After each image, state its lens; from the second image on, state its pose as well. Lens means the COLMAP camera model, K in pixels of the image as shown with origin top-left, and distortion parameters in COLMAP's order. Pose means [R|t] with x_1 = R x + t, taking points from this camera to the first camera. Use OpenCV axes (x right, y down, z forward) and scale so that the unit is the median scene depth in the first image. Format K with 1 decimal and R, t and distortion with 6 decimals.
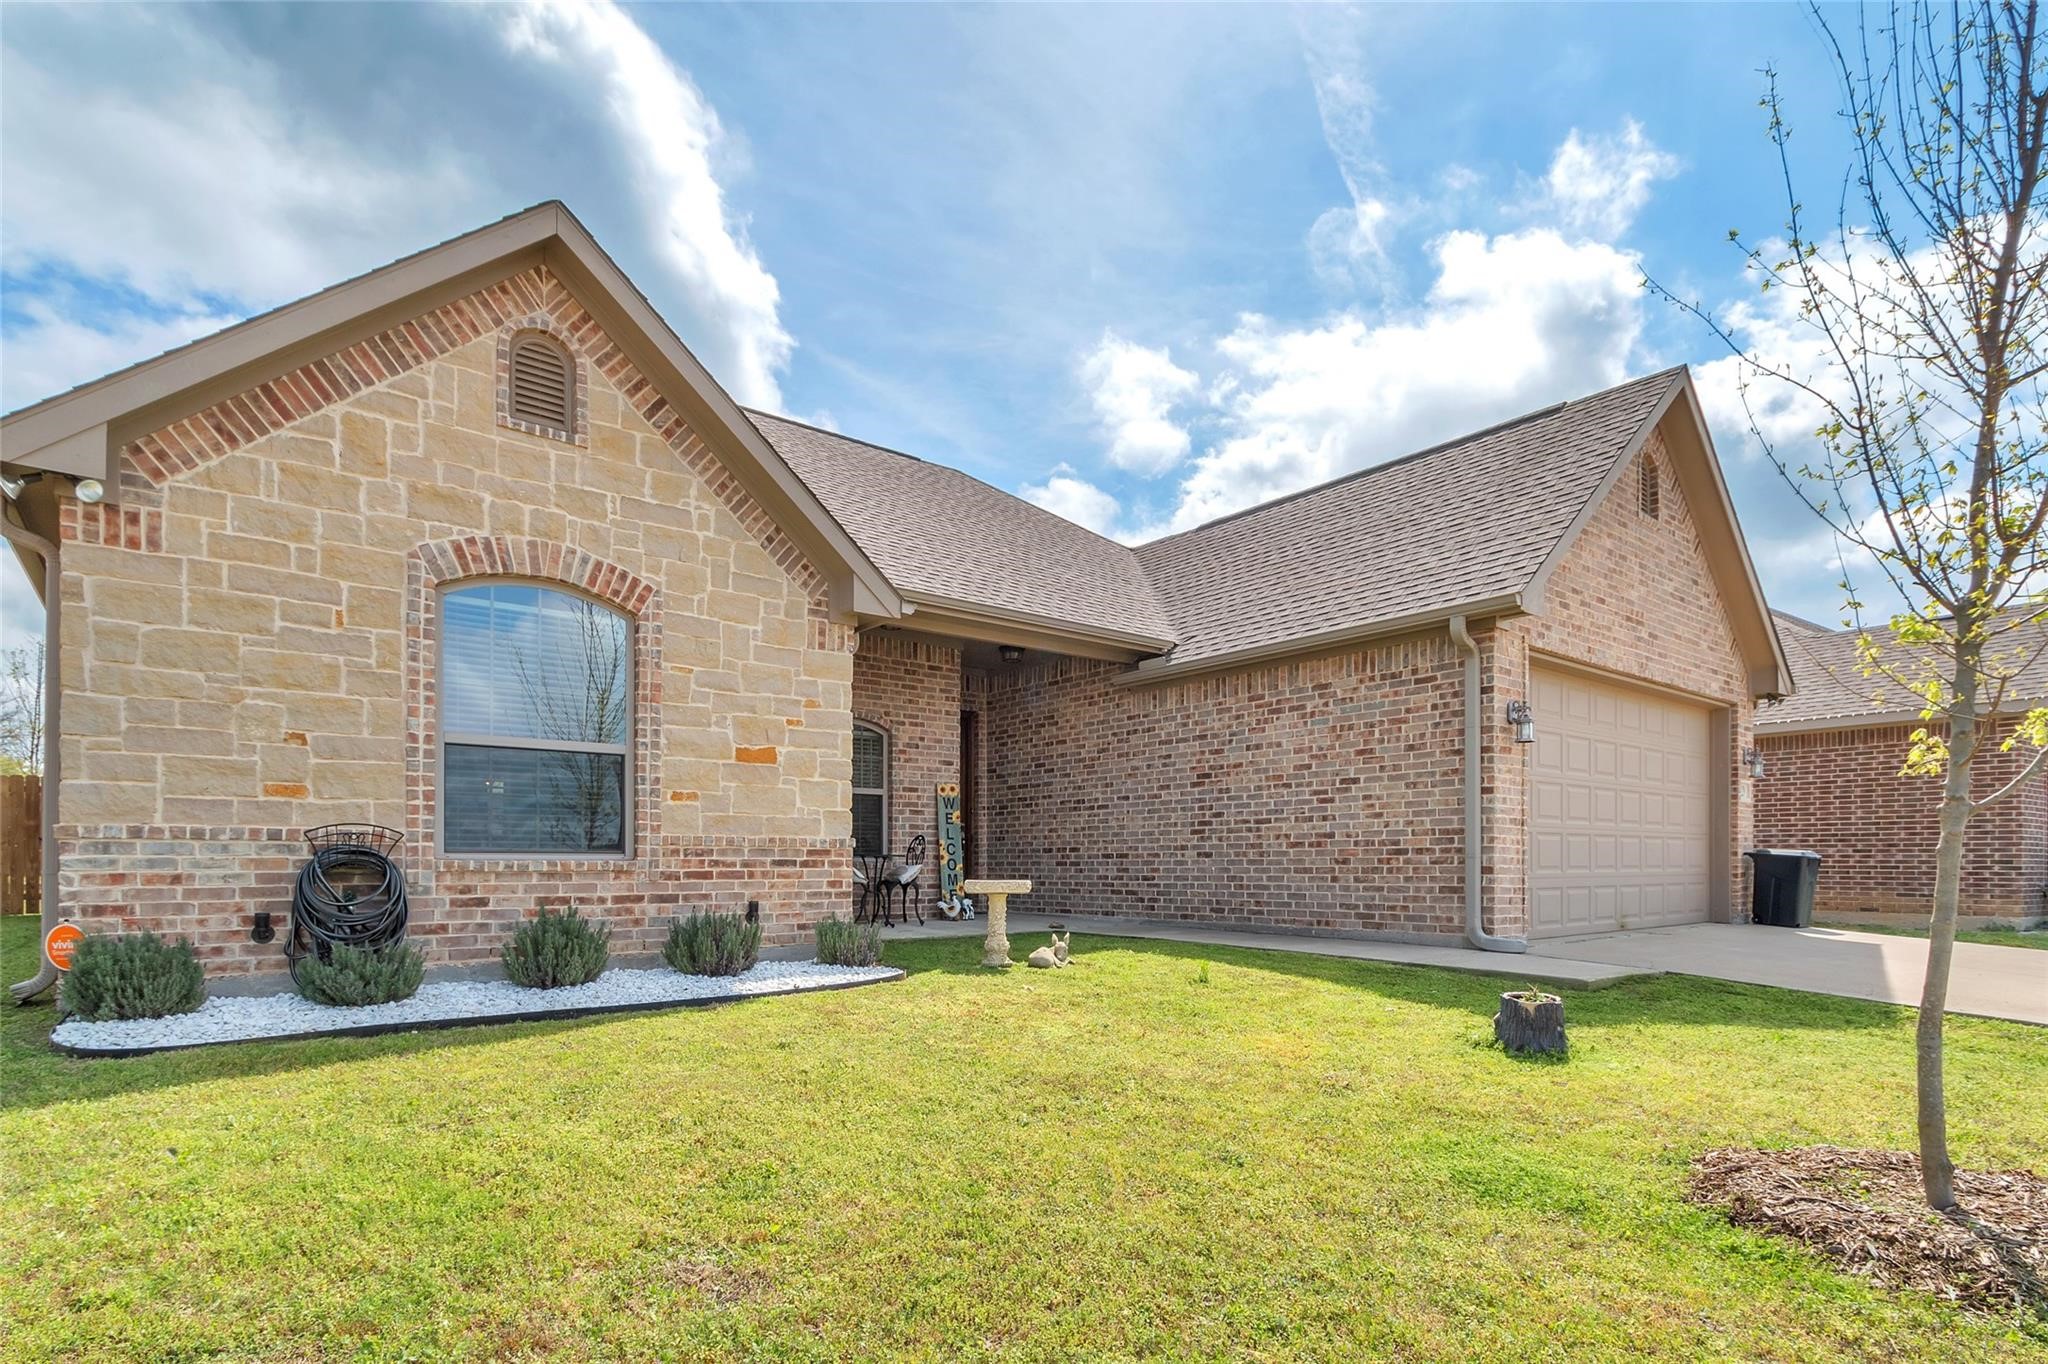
lens RADIAL K [[978.5, 0, 1023.8], [0, 978.5, 862.5], [0, 0, 1]] dist [0.000556, 0.000159]
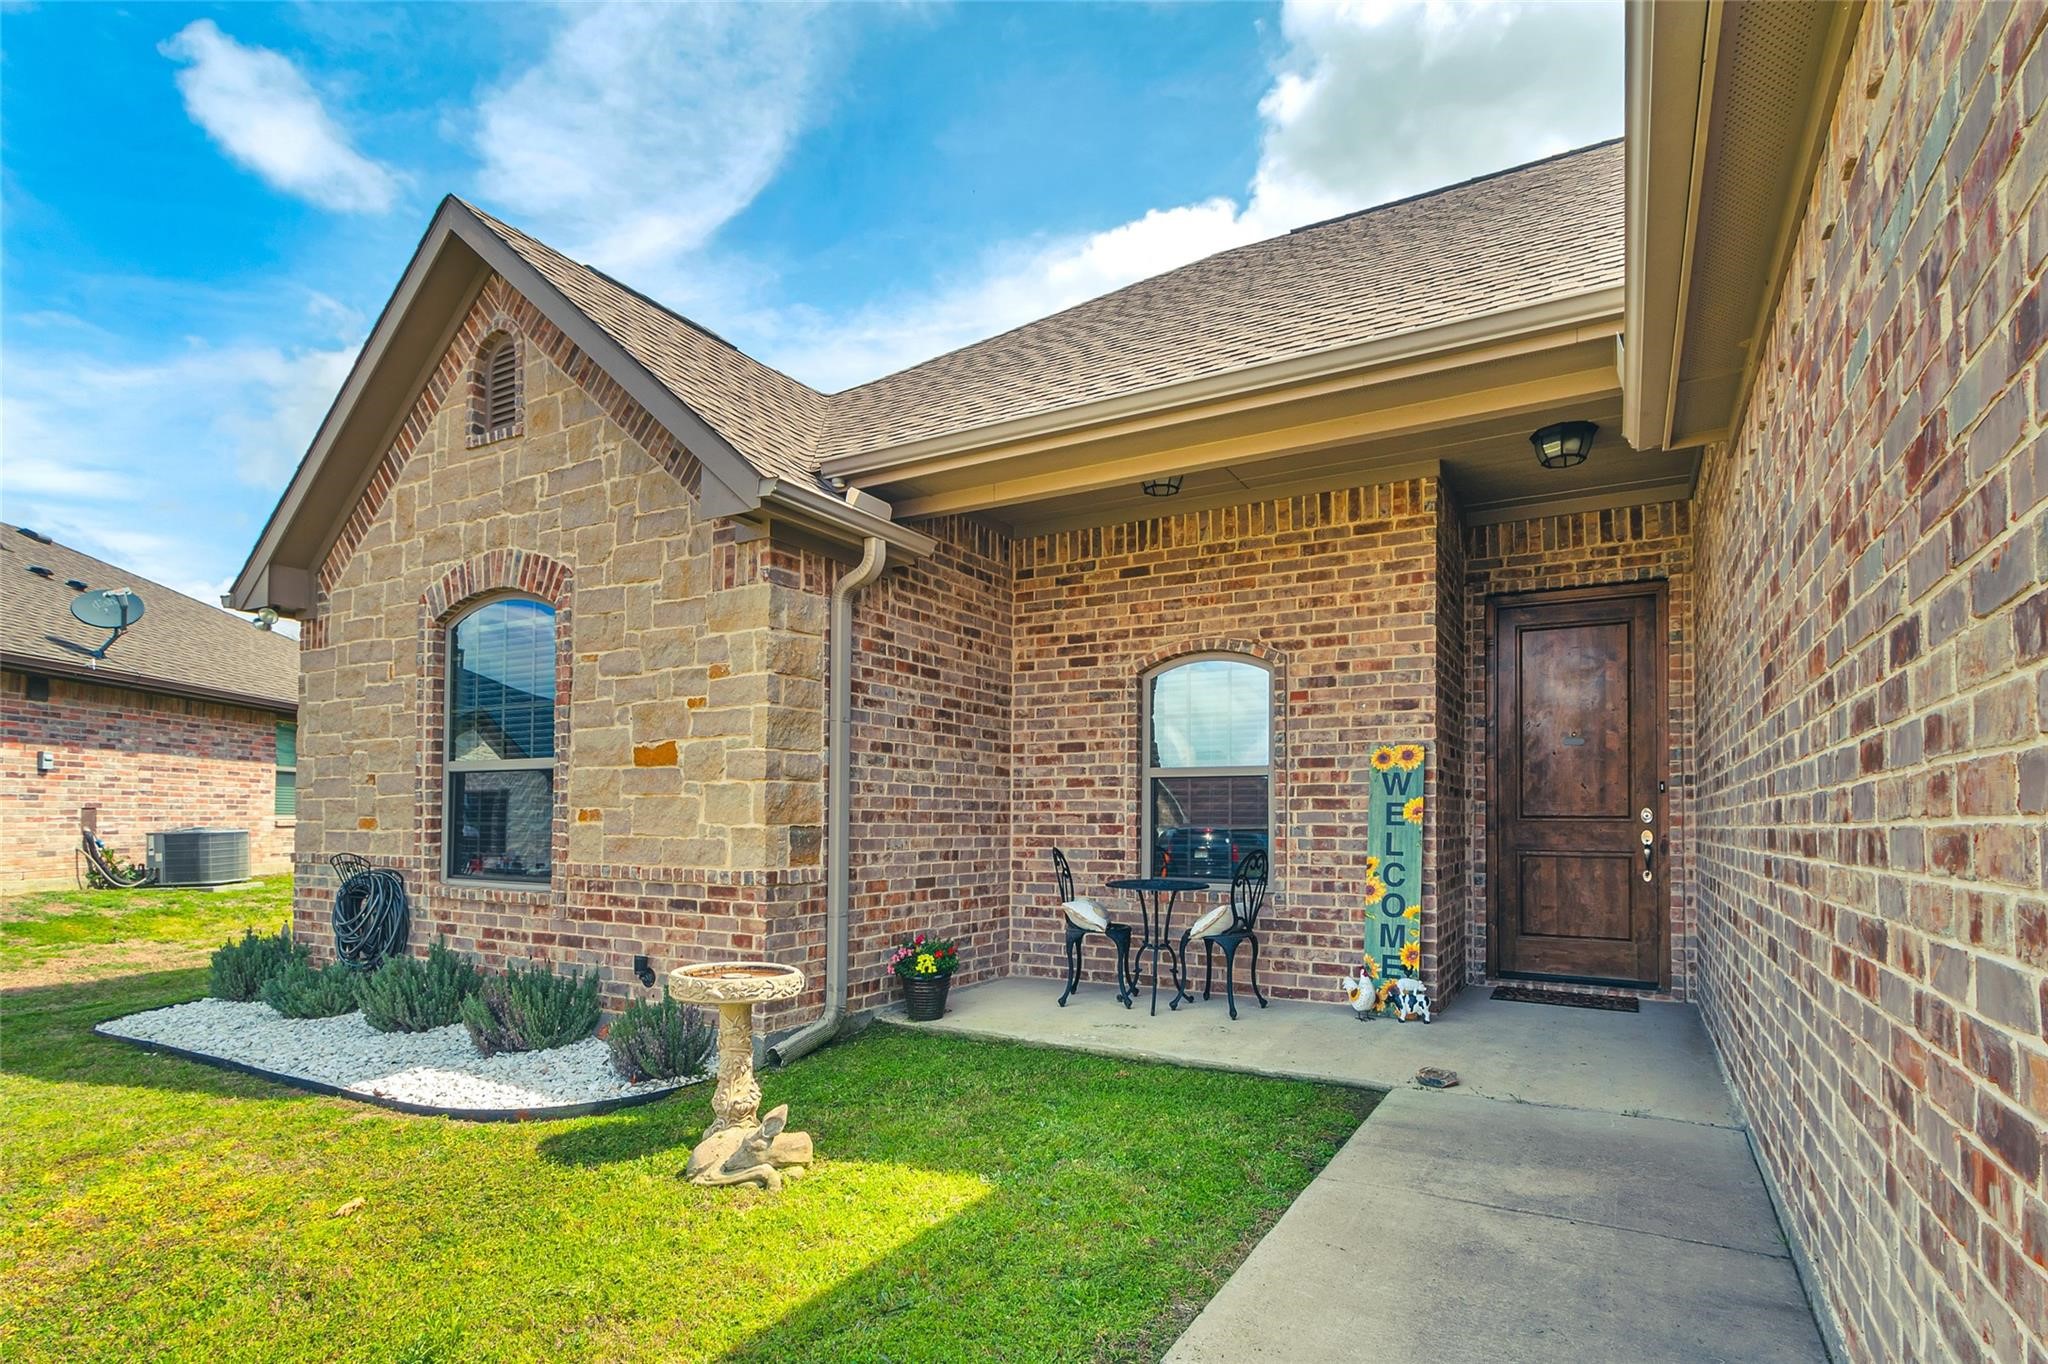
lens RADIAL K [[1040.8, 0, 1022.6], [0, 1040.8, 795.0], [0, 0, 1]] dist [-0.000905, -0.000241]
pose [[0.375612, -0.021462, -0.926528, 0.541251], [-0.006752, 0.999642, -0.025892, -0.060659], [0.926752, 0.015981, 0.375333, 0.948274]]
